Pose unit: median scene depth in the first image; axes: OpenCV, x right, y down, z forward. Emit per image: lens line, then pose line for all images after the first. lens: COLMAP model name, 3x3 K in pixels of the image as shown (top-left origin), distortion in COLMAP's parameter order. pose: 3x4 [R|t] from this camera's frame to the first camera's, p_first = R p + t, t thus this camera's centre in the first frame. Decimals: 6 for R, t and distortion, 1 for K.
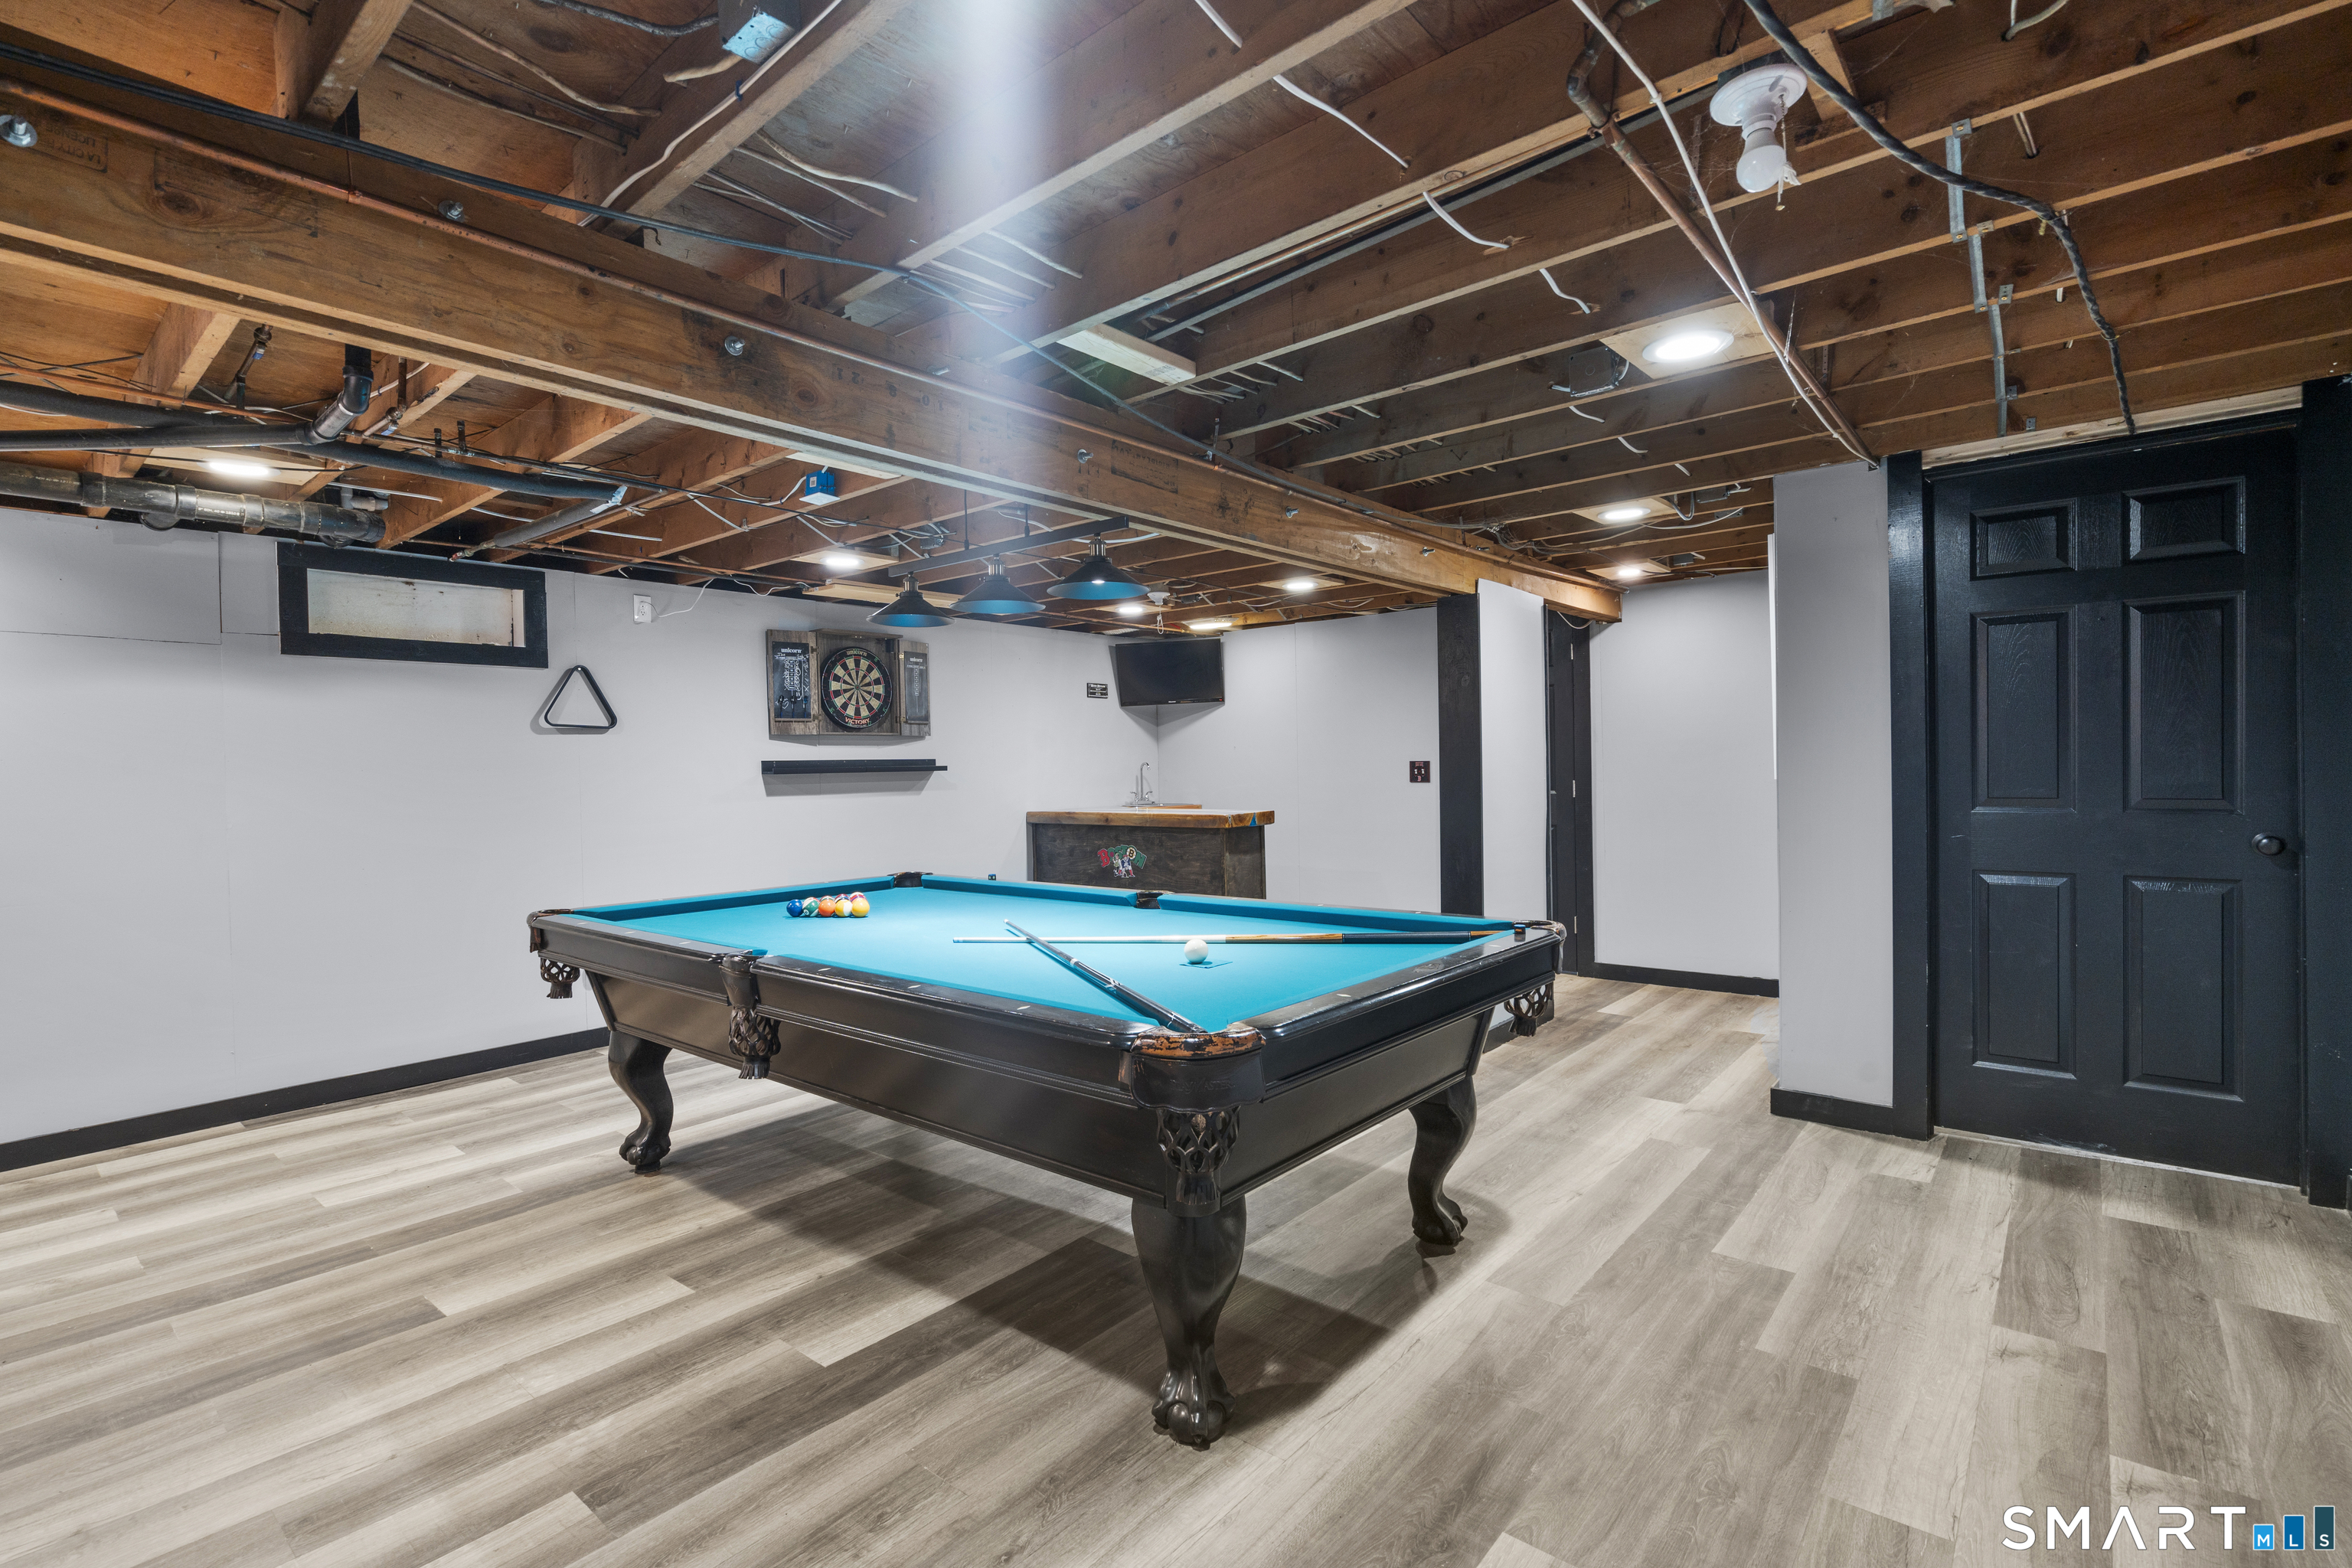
lens RADIAL K [[1097.8, 0, 1173.8], [0, 1097.8, 785.1], [0, 0, 1]] dist [-0.002843, 0.002664]
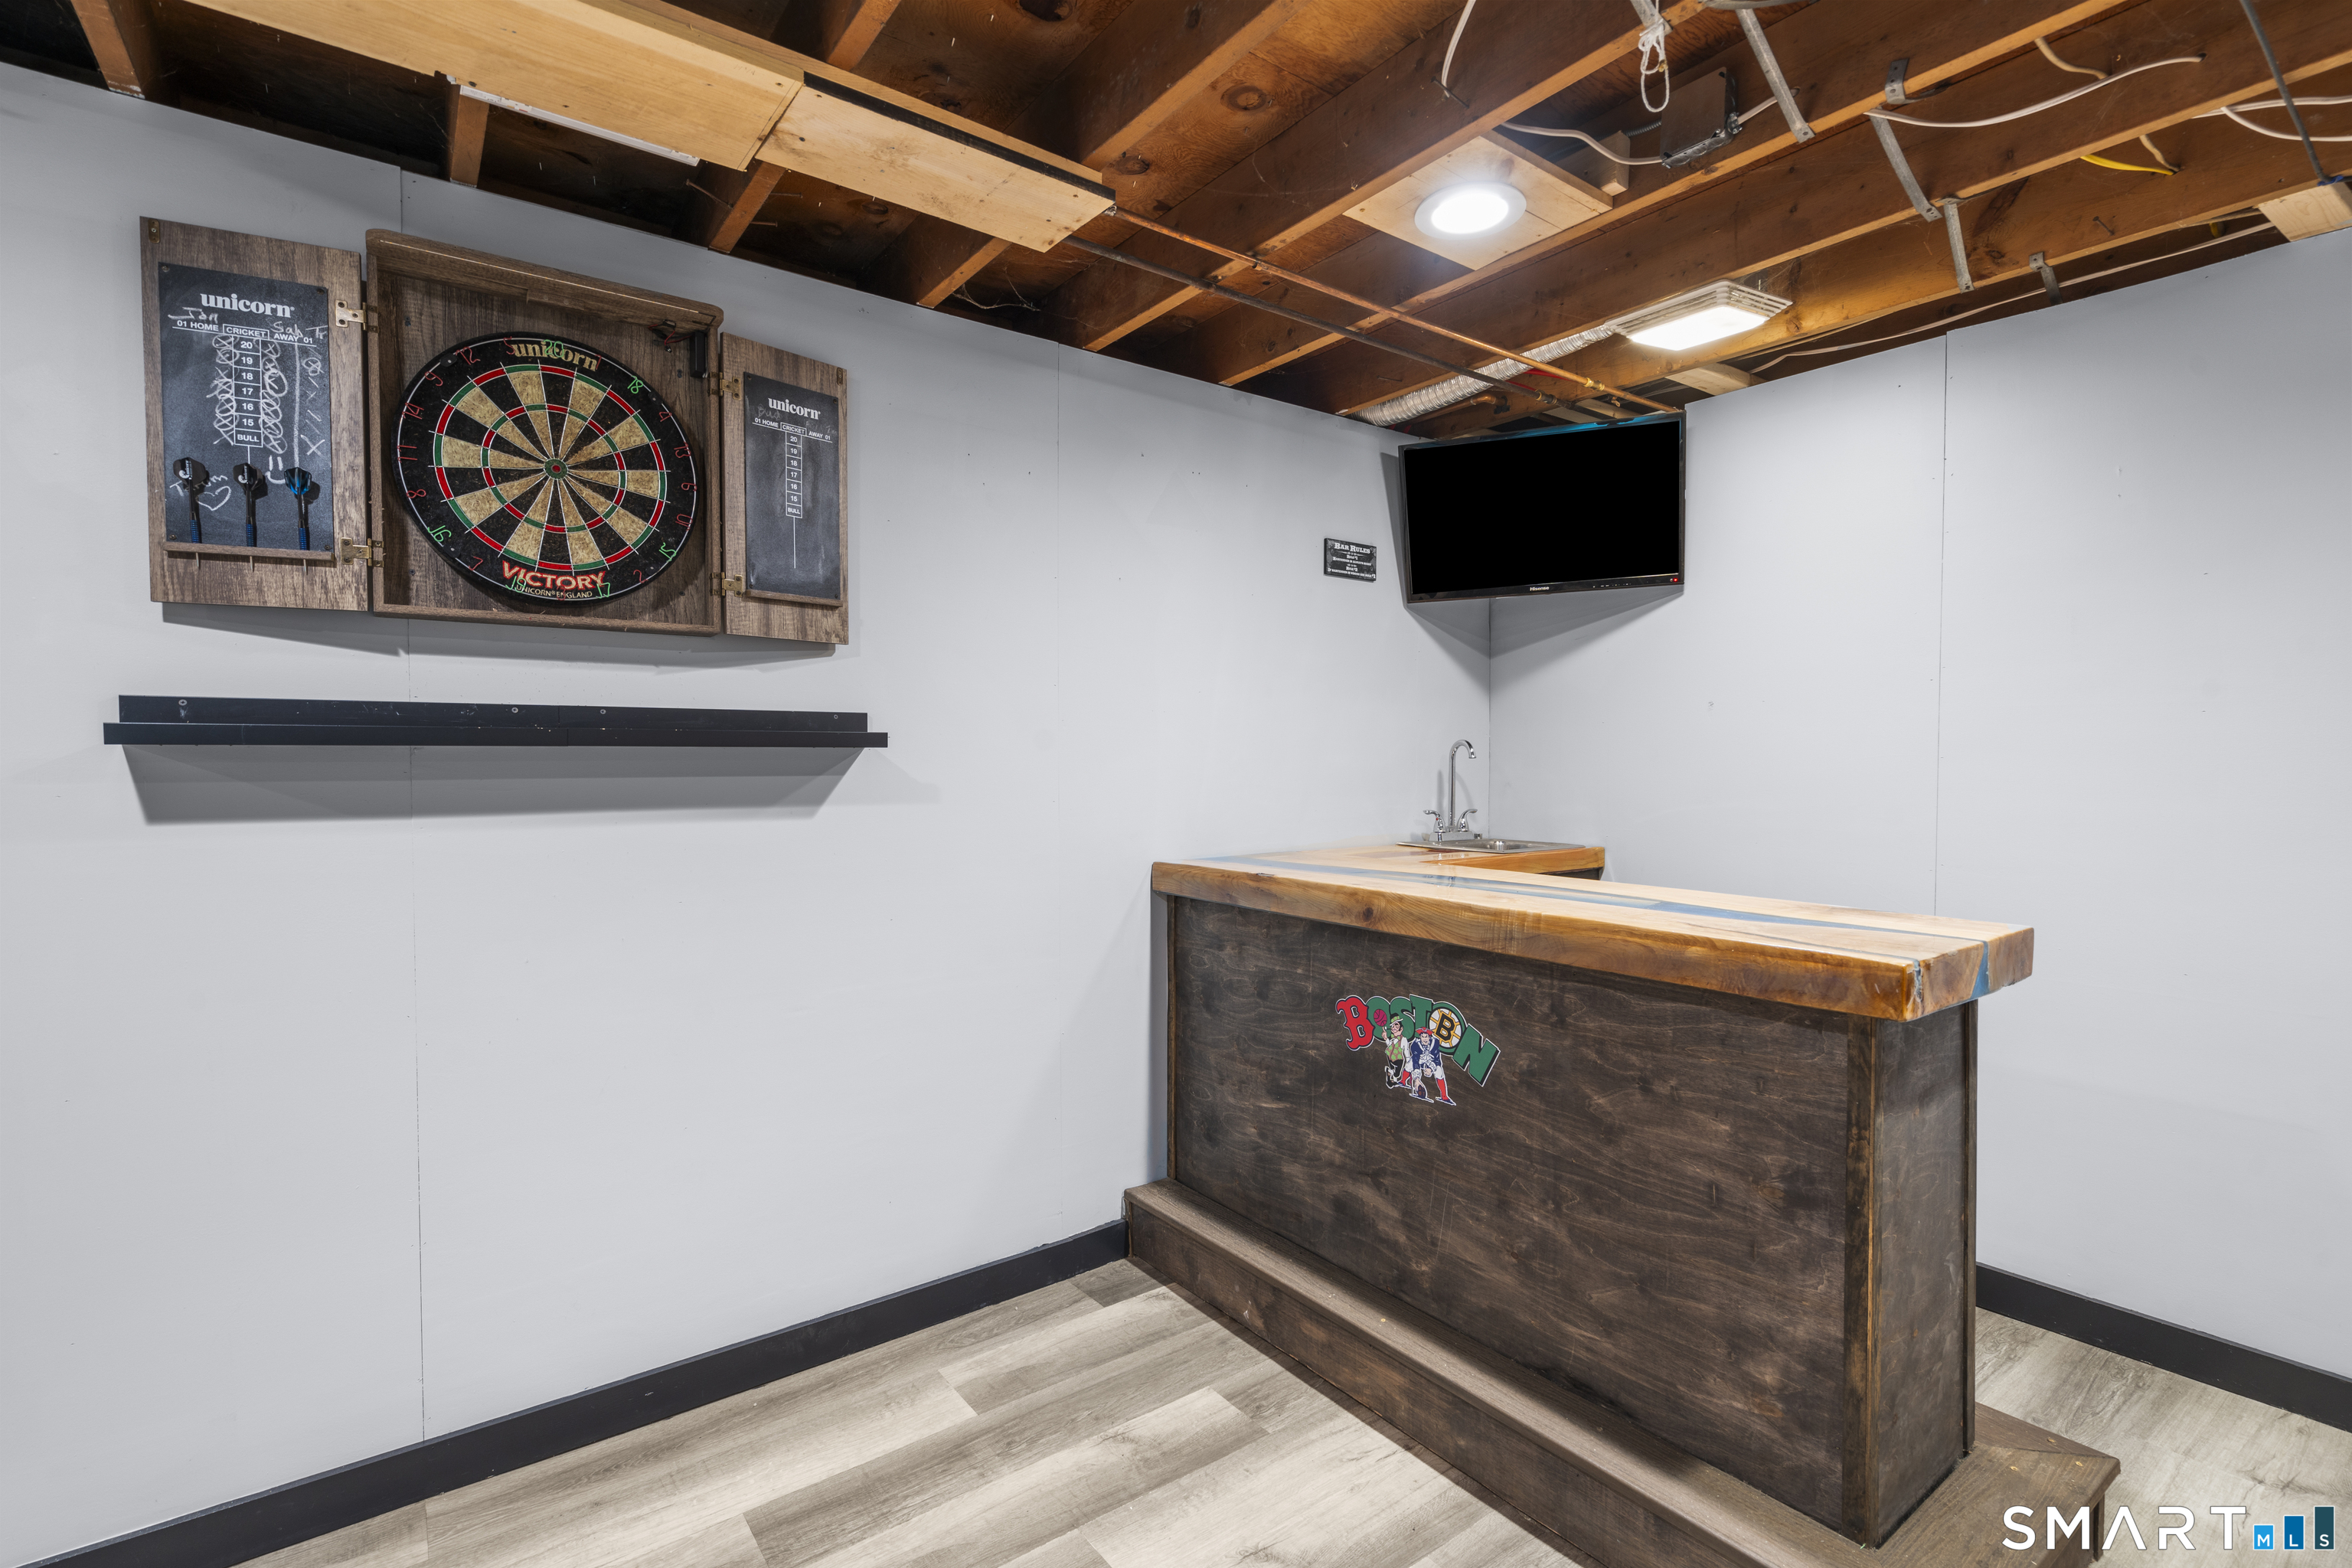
lens RADIAL K [[1097.8, 0, 1175.9], [0, 1097.8, 784.0], [0, 0, 1]] dist [-0.002843, 0.002664]
pose [[0.973270, 0.026794, -0.228095, -0.046549], [-0.024340, 0.999612, 0.013569, -0.009102], [0.228370, -0.007654, 0.973544, 0.724060]]
